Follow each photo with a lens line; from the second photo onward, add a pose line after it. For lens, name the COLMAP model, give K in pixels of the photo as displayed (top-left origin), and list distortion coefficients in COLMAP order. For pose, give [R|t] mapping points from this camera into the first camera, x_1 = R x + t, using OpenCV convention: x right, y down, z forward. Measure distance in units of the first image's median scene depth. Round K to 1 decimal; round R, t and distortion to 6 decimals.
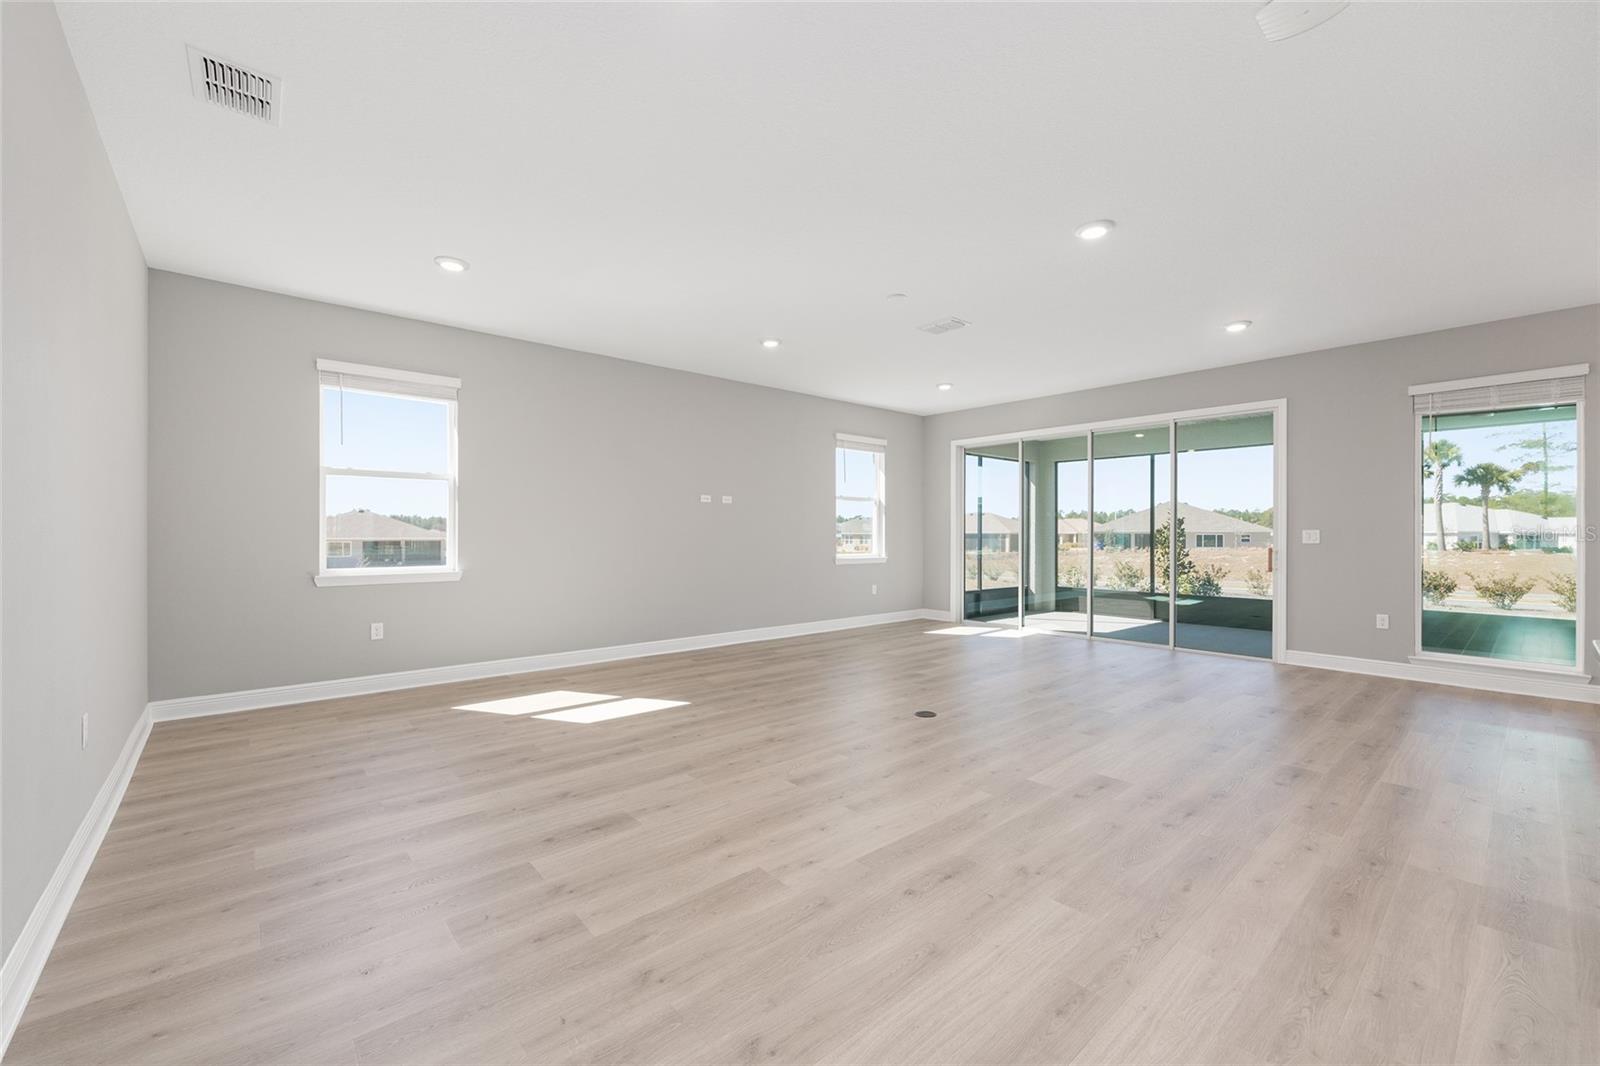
lens RADIAL K [[649.4, 0, 800.7], [0, 649.4, 533.1], [0, 0, 1]] dist [-0.003200, -0.000114]
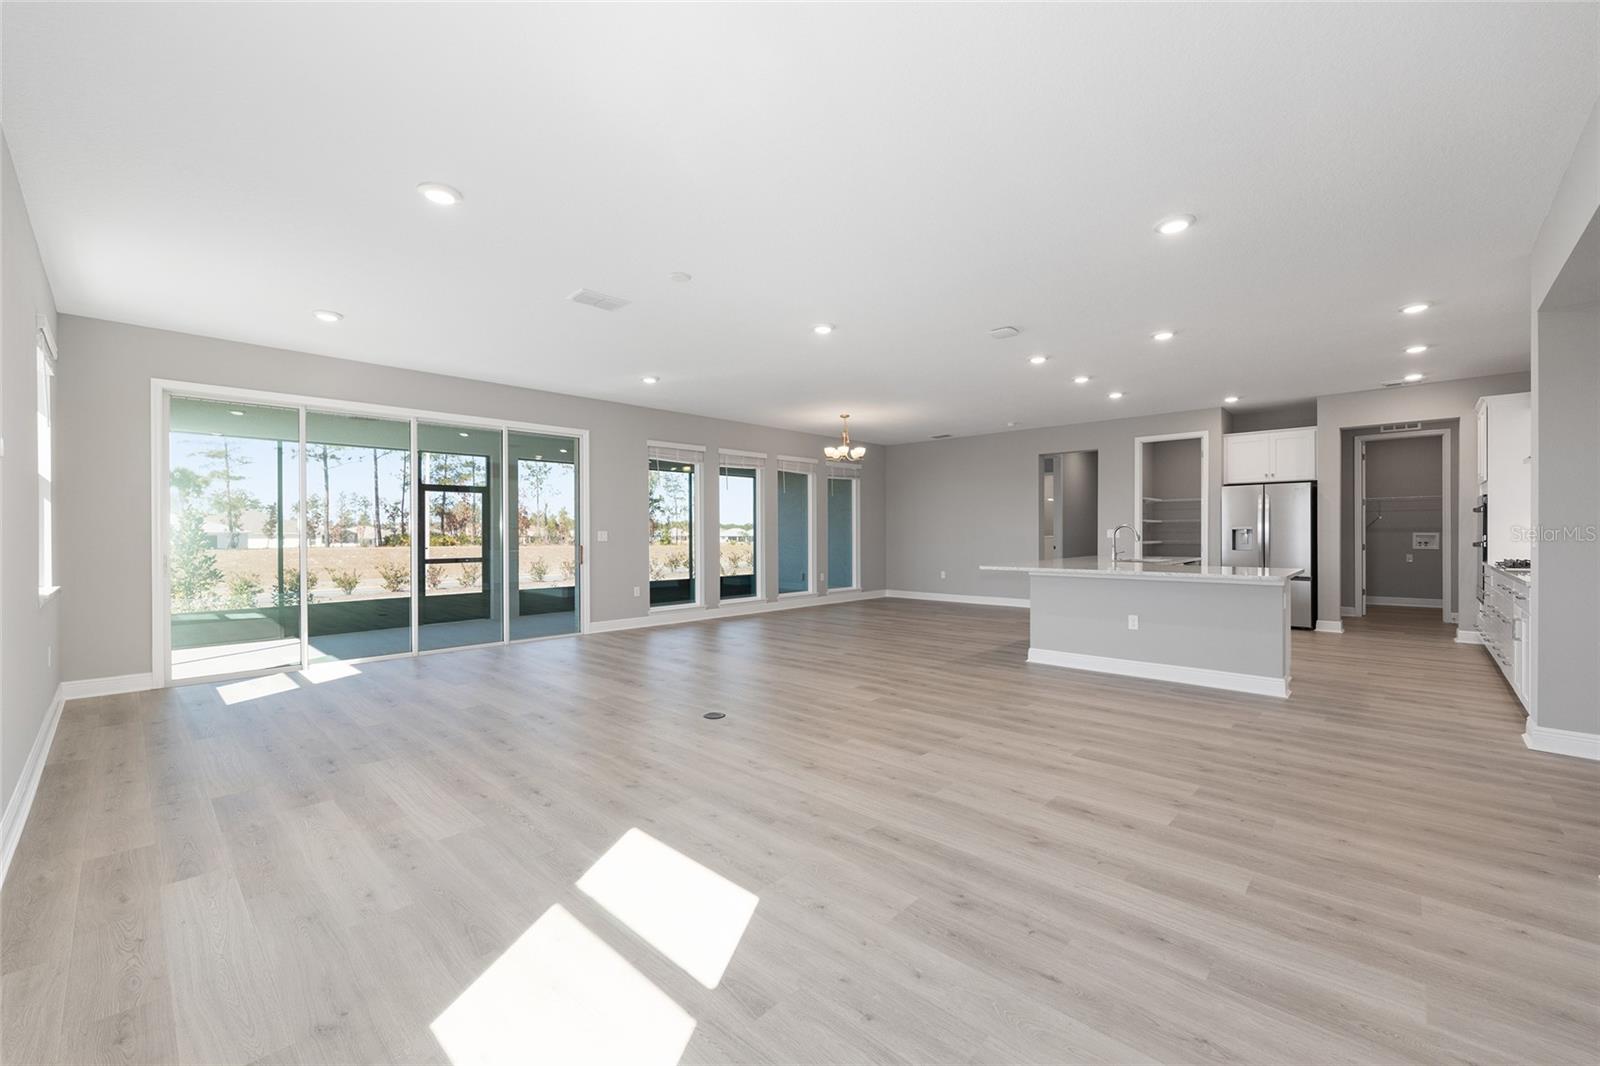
lens RADIAL K [[649.4, 0, 802.0], [0, 649.4, 532.7], [0, 0, 1]] dist [-0.003200, -0.000114]
pose [[-0.105151, -0.002530, 0.994453, -0.852454], [0.004474, 0.999985, 0.003018, -0.005223], [-0.994446, 0.004766, -0.105139, 1.013414]]
